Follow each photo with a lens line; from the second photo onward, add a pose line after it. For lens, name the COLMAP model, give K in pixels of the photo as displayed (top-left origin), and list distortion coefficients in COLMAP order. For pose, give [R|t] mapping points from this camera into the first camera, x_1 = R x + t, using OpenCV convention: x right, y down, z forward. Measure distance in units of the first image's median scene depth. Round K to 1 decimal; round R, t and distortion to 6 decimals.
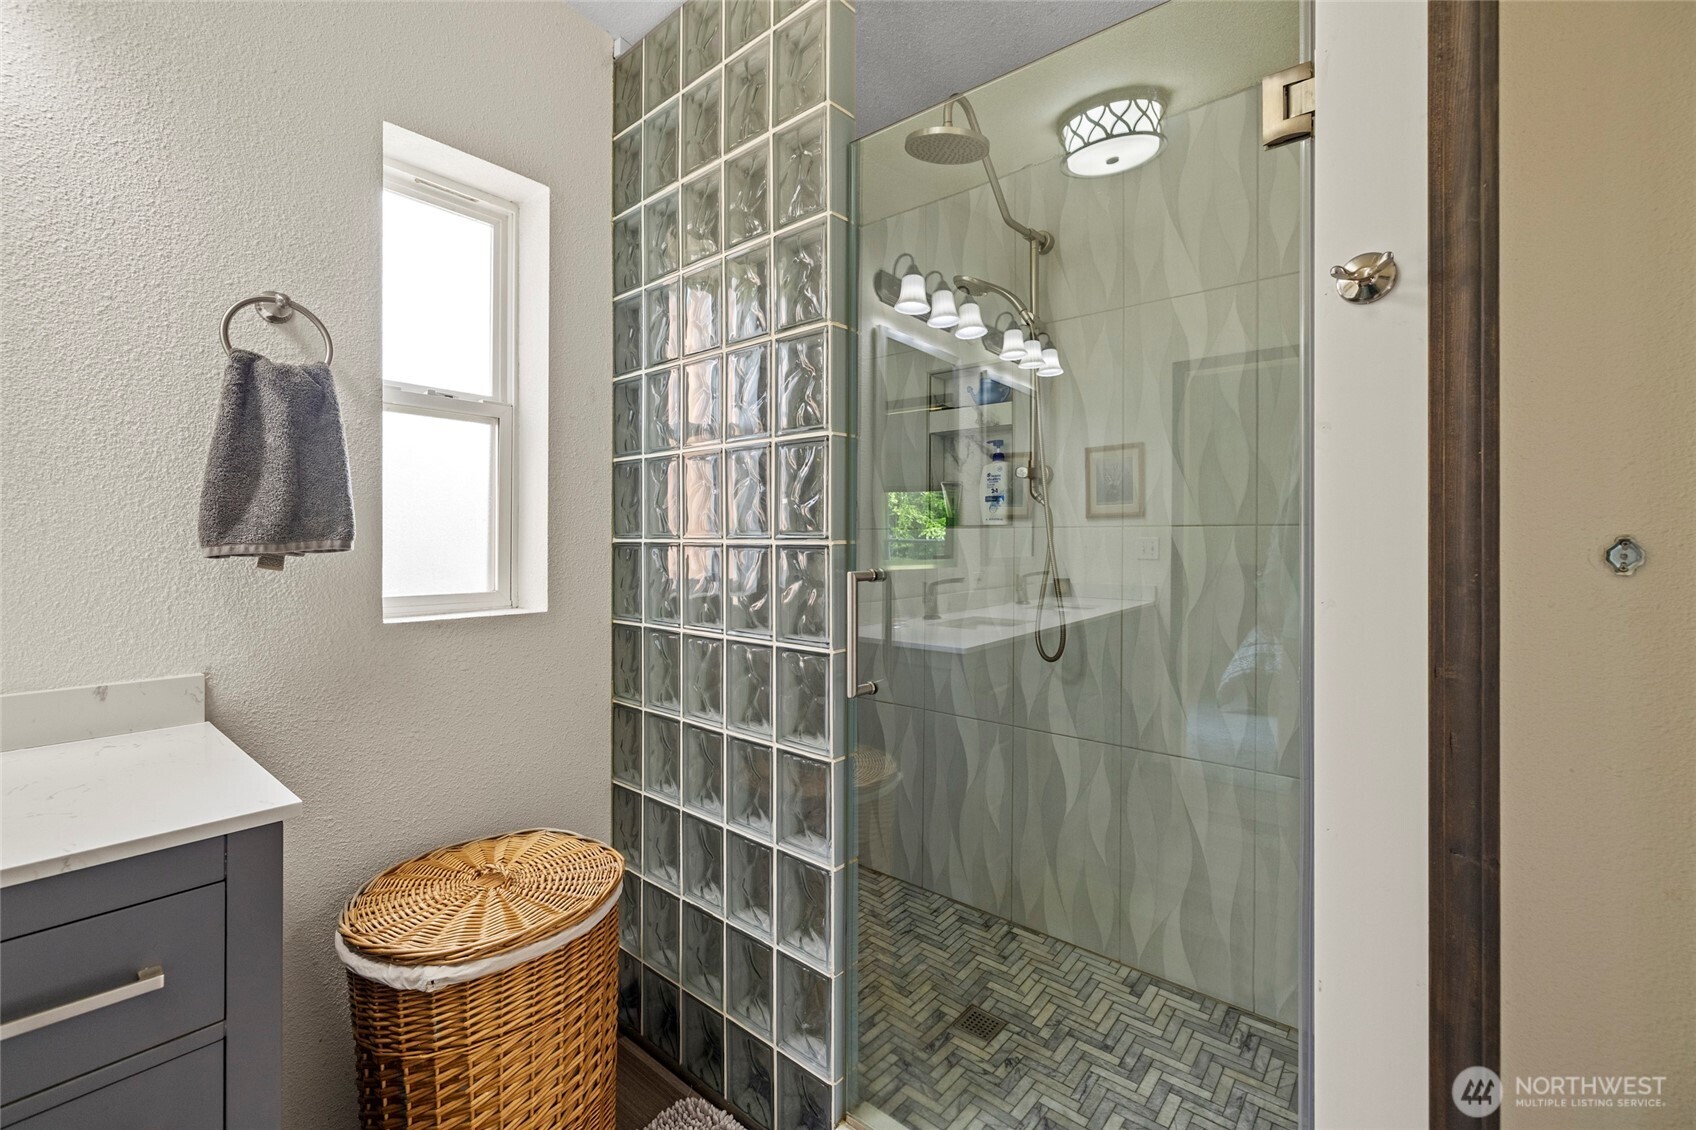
lens RADIAL K [[714.1, 0, 858.4], [0, 714.1, 539.5], [0, 0, 1]] dist [0.001499, 0.000218]
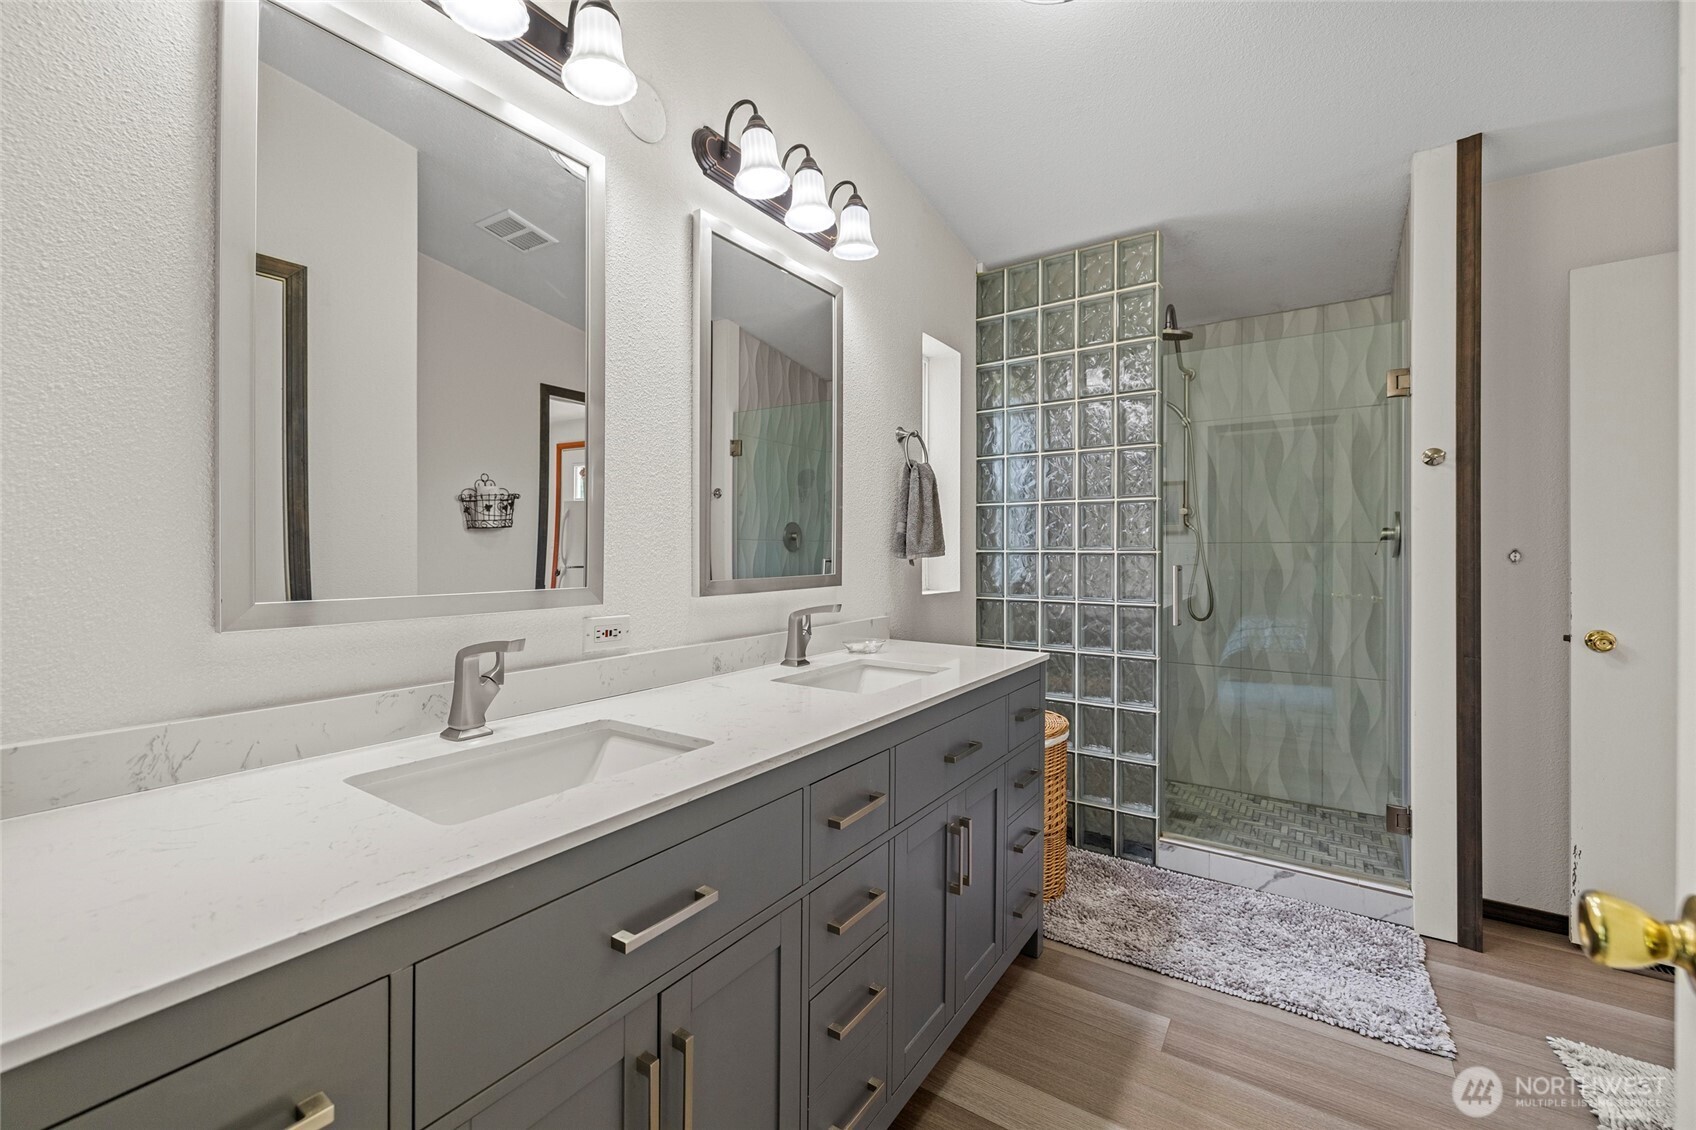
lens RADIAL K [[714.1, 0, 846.8], [0, 714.1, 551.1], [0, 0, 1]] dist [0.001499, 0.000218]
pose [[0.995075, -0.001241, 0.099112, -0.853415], [0.001116, 0.999999, 0.001317, -0.001670], [-0.099114, -0.001200, 0.995075, -0.717288]]
